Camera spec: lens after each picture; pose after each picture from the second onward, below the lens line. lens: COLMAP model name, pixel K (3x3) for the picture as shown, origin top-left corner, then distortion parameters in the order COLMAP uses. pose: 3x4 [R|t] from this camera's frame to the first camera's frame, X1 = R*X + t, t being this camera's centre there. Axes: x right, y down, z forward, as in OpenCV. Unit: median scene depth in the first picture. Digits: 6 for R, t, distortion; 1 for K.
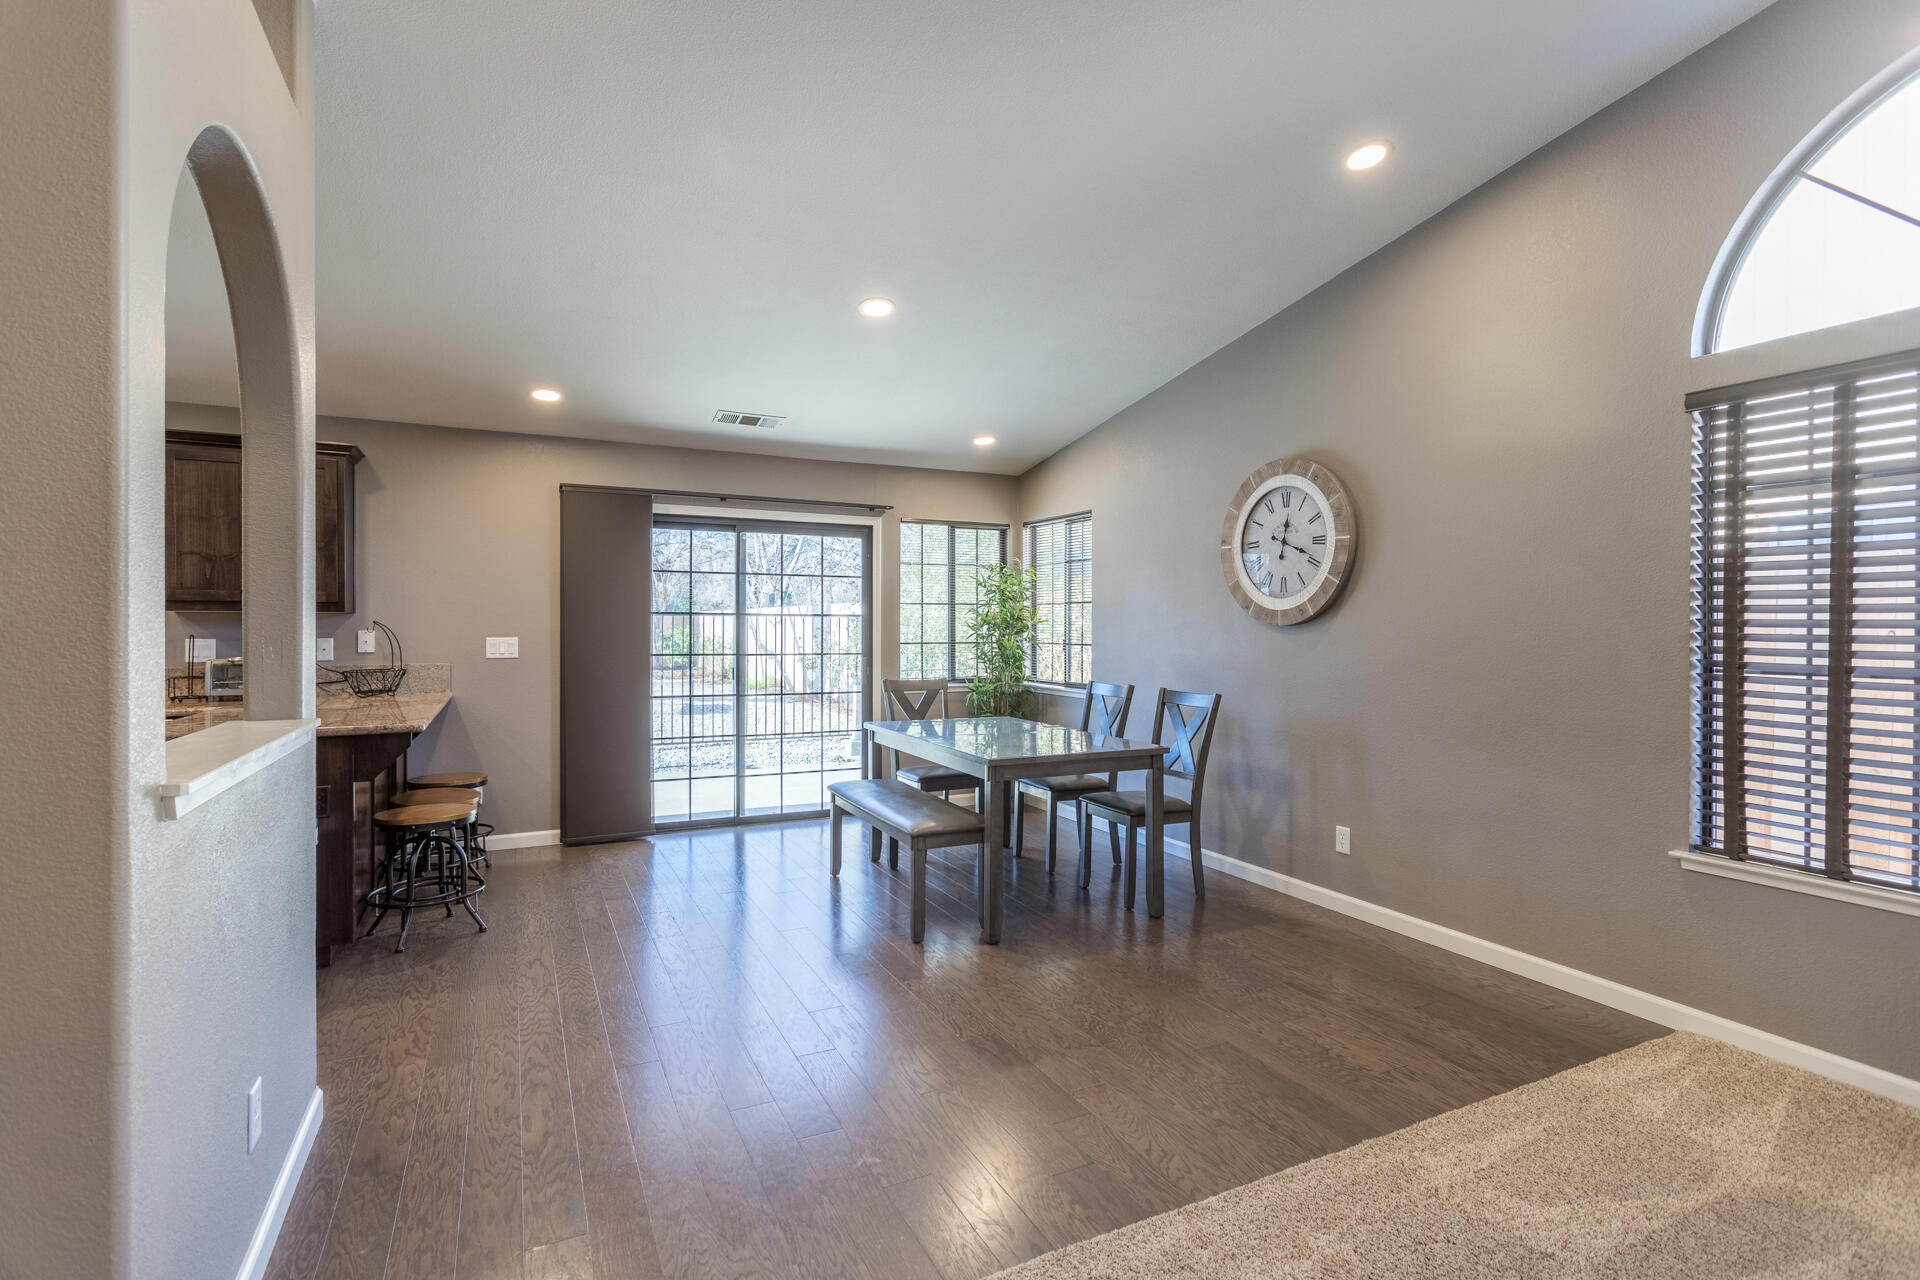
lens RADIAL K [[918.4, 0, 963.3], [0, 918.4, 627.3], [0, 0, 1]] dist [0.001868, 0.000659]
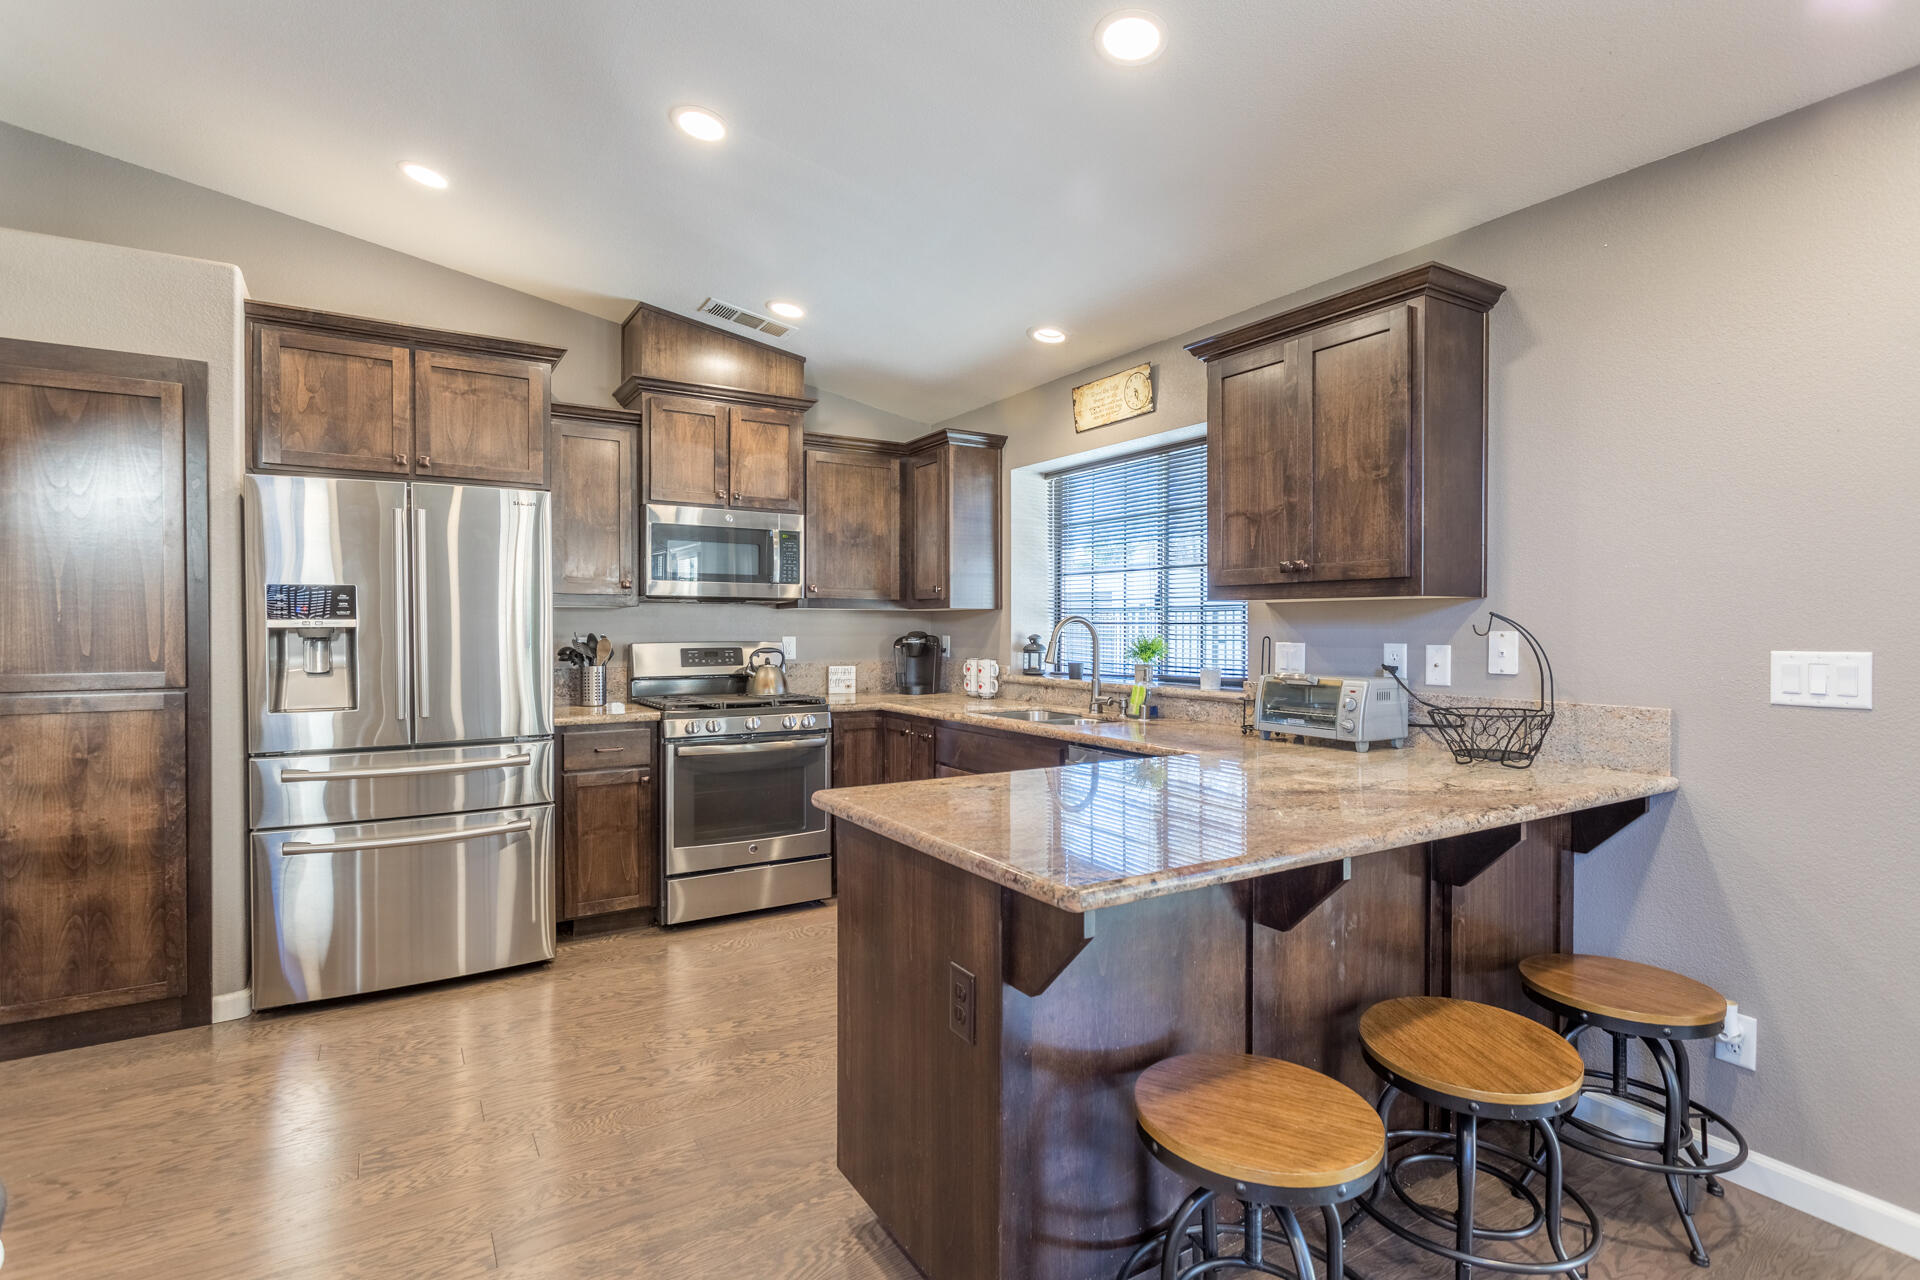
lens RADIAL K [[919.4, 0, 955.6], [0, 919.4, 635.7], [0, 0, 1]] dist [0.001562, 0.000349]
pose [[0.103843, 0.009184, -0.994551, -0.156027], [-0.001131, 0.999958, 0.009116, 0.001387], [0.994593, 0.000178, 0.103849, 0.580803]]
